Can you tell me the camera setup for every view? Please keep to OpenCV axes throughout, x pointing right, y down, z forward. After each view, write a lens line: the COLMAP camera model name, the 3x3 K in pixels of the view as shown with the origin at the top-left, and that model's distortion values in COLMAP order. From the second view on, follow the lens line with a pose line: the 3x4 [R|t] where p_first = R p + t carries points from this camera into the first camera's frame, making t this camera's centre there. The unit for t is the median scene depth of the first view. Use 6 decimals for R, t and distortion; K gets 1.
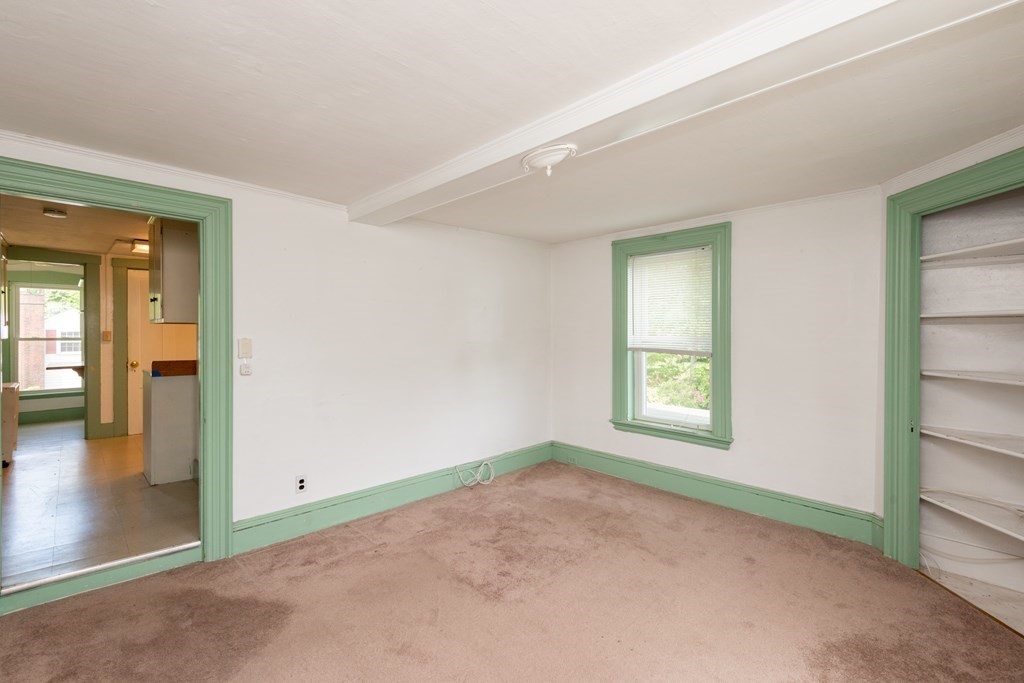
lens RADIAL K [[447.4, 0, 512.0], [0, 447.4, 341.5], [0, 0, 1]] dist [-0.000929, -0.000232]
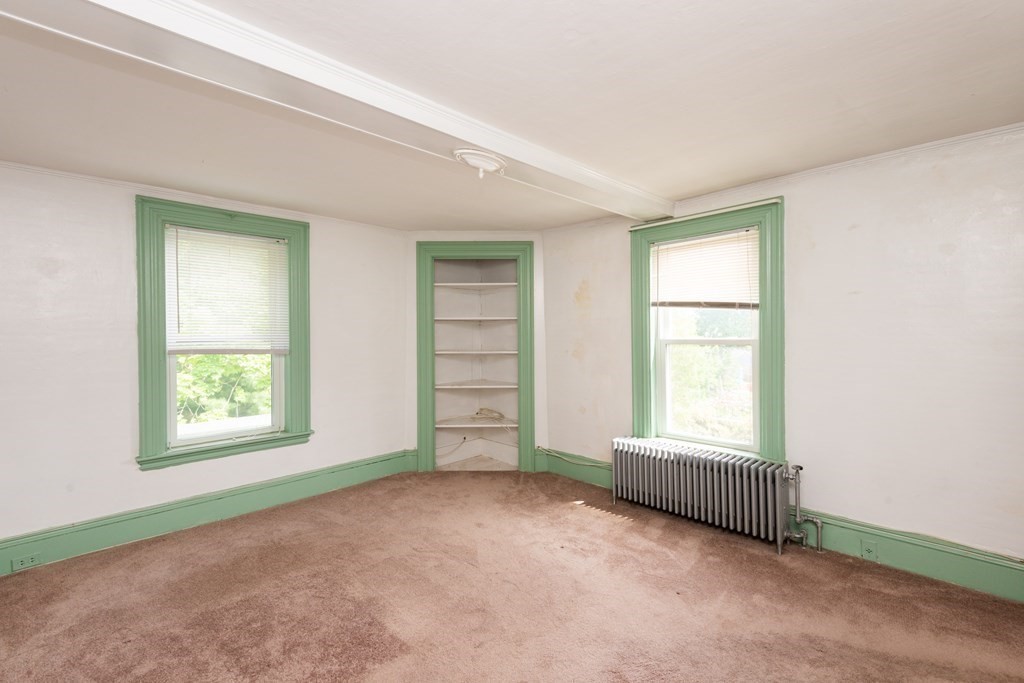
lens RADIAL K [[446.4, 0, 512.0], [0, 446.4, 341.5], [0, 0, 1]] dist [0.001457, 0.000207]
pose [[-0.012662, -0.022026, 0.999677, -0.553981], [0.027936, 0.999359, 0.022373, -0.001084], [-0.999530, 0.028210, -0.012039, 0.531466]]
